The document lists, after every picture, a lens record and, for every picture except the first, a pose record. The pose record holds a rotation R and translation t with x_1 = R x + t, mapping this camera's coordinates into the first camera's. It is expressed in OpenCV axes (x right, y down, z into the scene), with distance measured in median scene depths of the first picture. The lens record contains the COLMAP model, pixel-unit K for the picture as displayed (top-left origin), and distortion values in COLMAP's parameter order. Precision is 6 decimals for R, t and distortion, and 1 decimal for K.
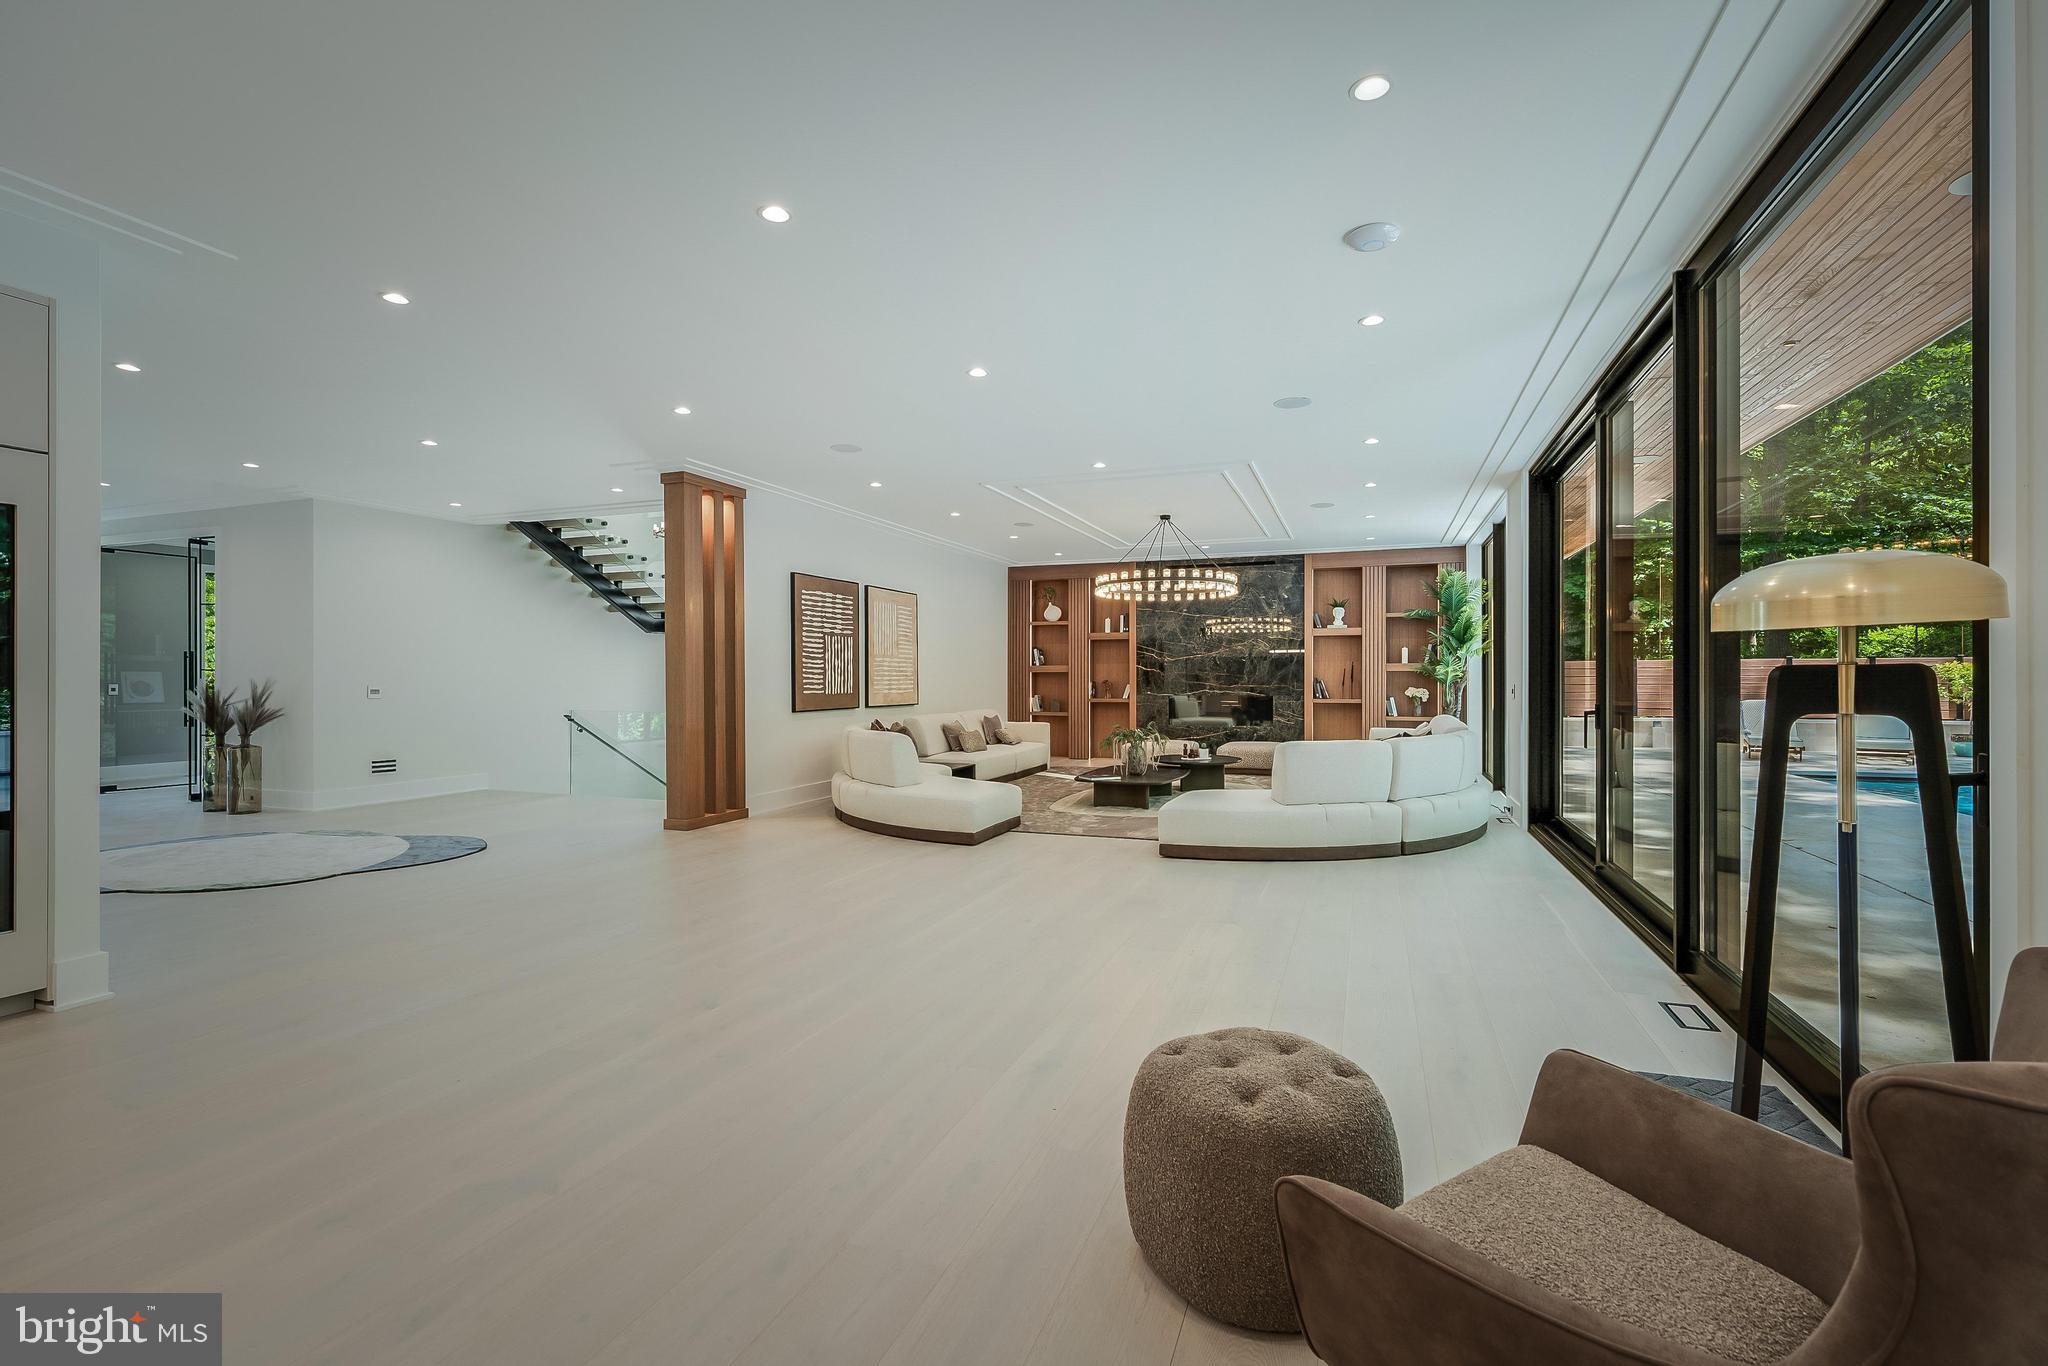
lens RADIAL K [[888.0, 0, 1053.4], [0, 888.0, 677.5], [0, 0, 1]] dist [-0.000086, 0.000057]
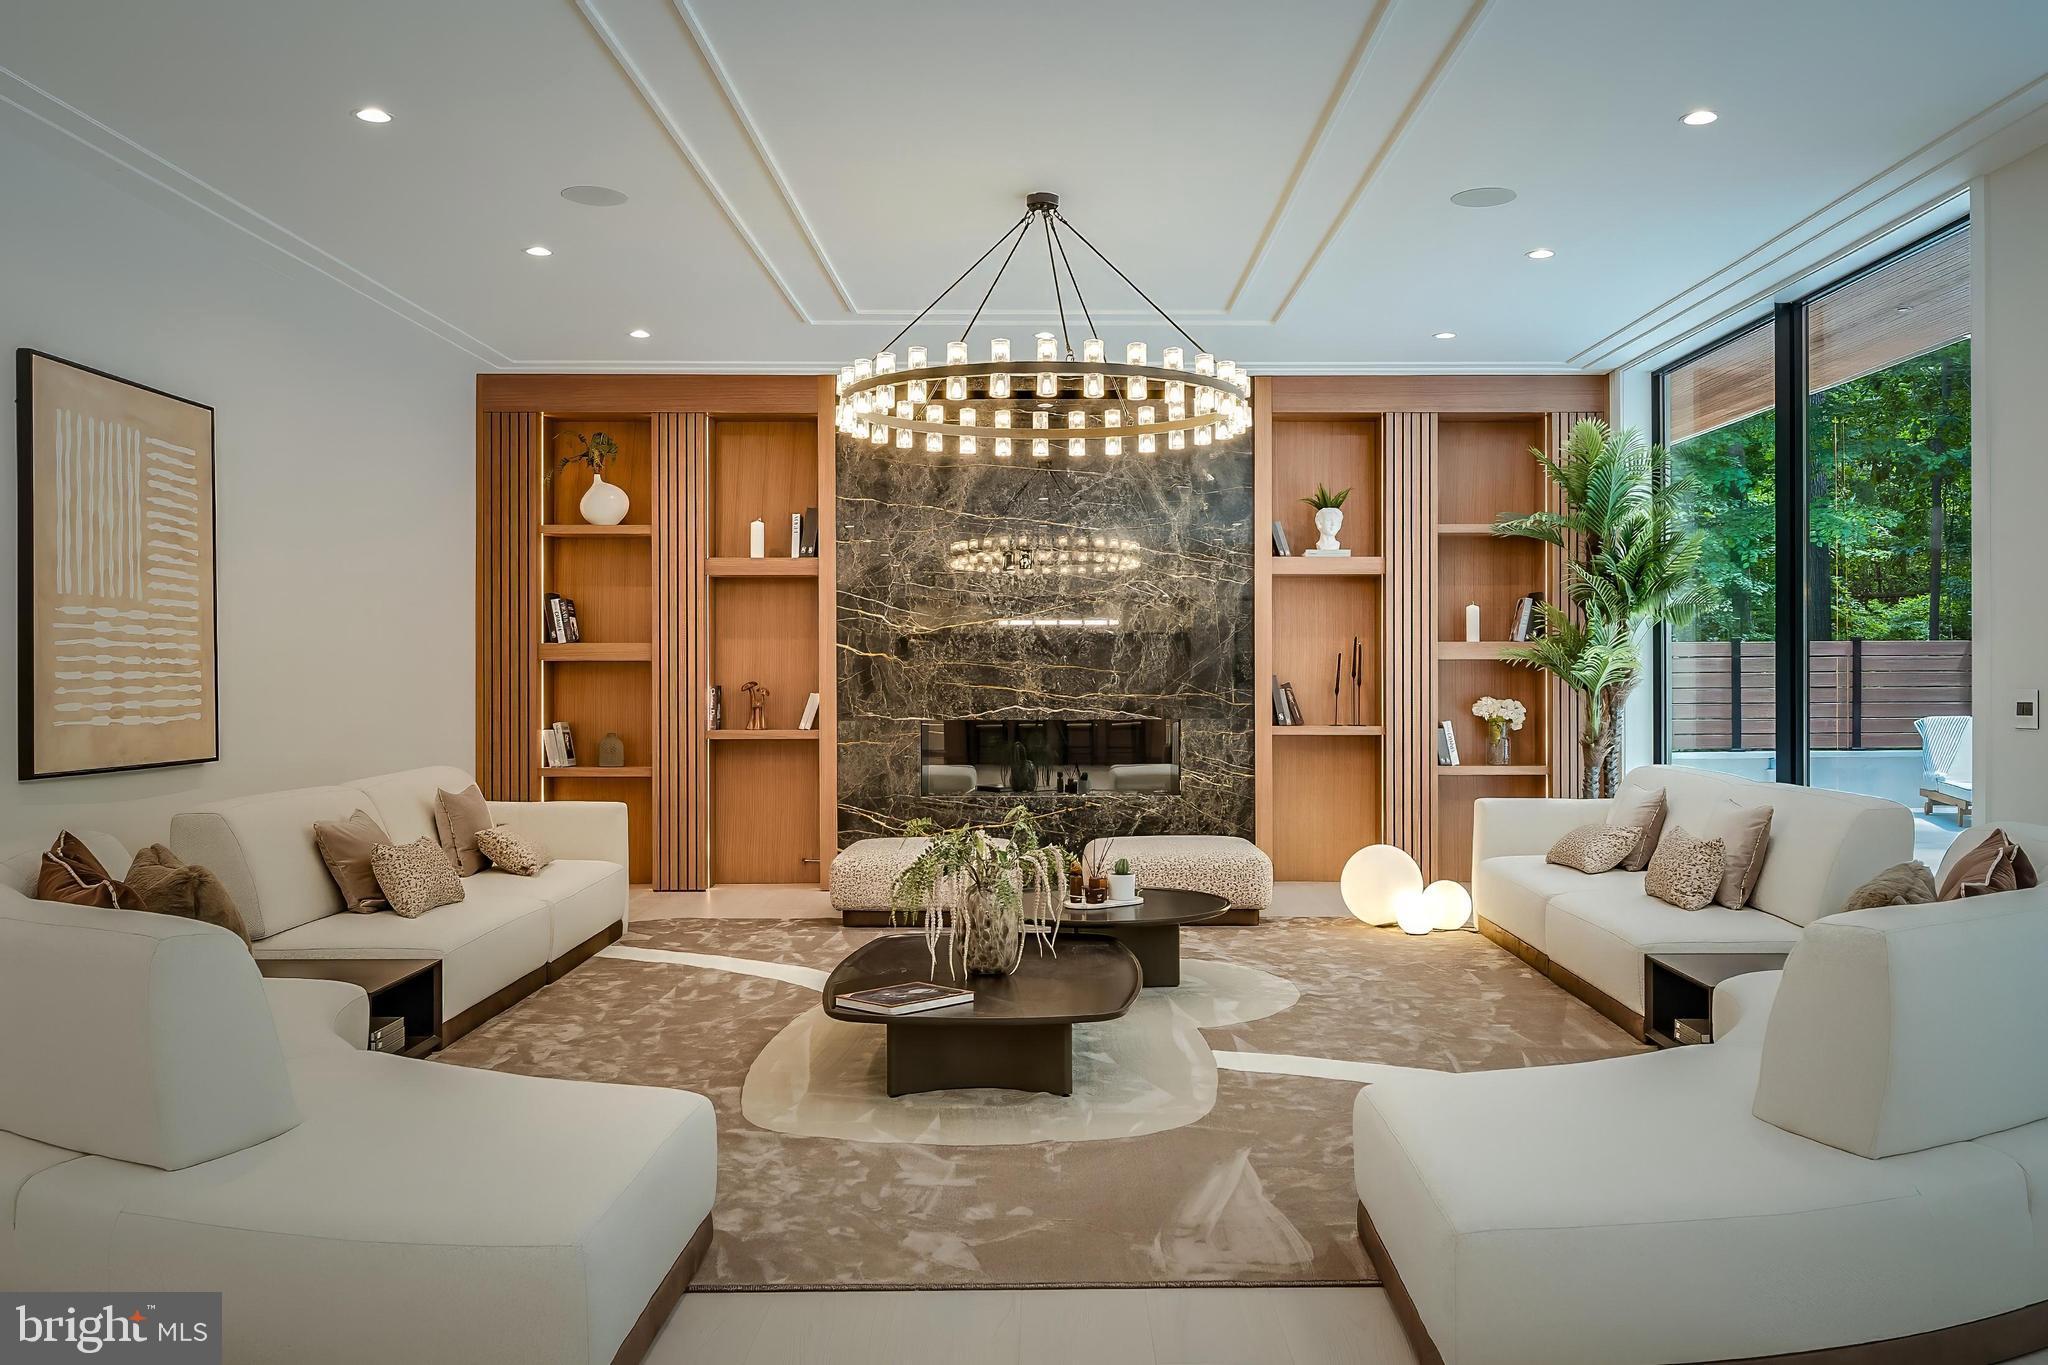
lens RADIAL K [[1634.0, 0, 1070.0], [0, 1634.0, 689.1], [0, 0, 1]] dist [0.002165, 0.001147]
pose [[0.937601, -0.003080, 0.347699, -0.063441], [0.000201, 0.999965, 0.008316, 0.000369], [-0.347712, -0.007728, 0.937569, 0.316628]]
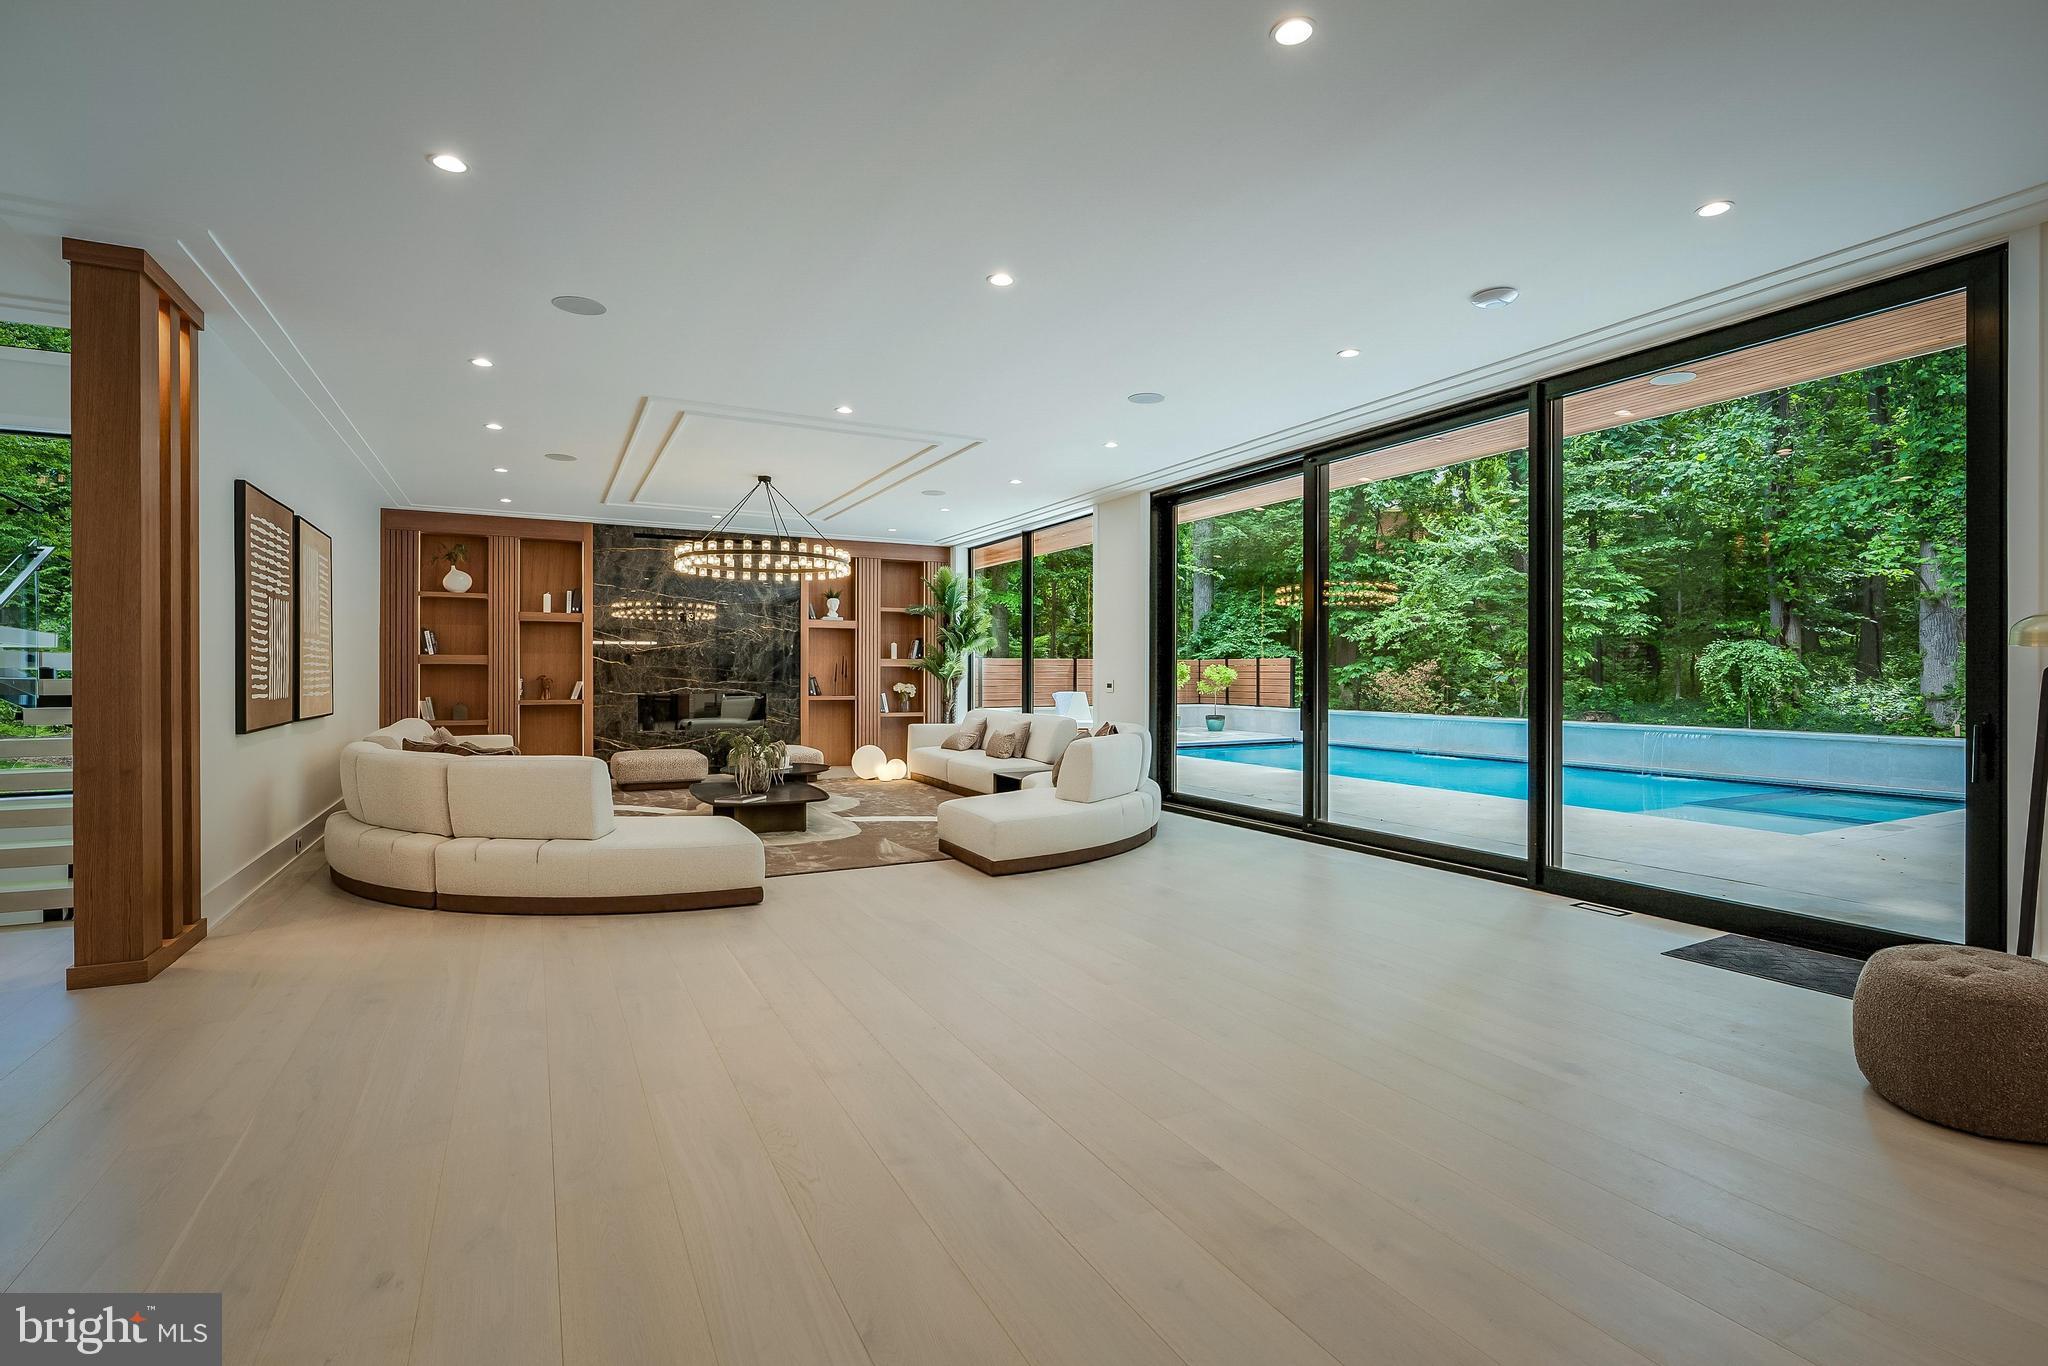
lens RADIAL K [[947.3, 0, 1022.2], [0, 947.3, 679.9], [0, 0, 1]] dist [-0.003125, -0.000069]
pose [[0.682144, -0.002556, 0.731213, -0.274905], [-0.003642, 0.999970, 0.006894, -0.000299], [-0.731209, -0.007366, 0.682114, 0.170432]]
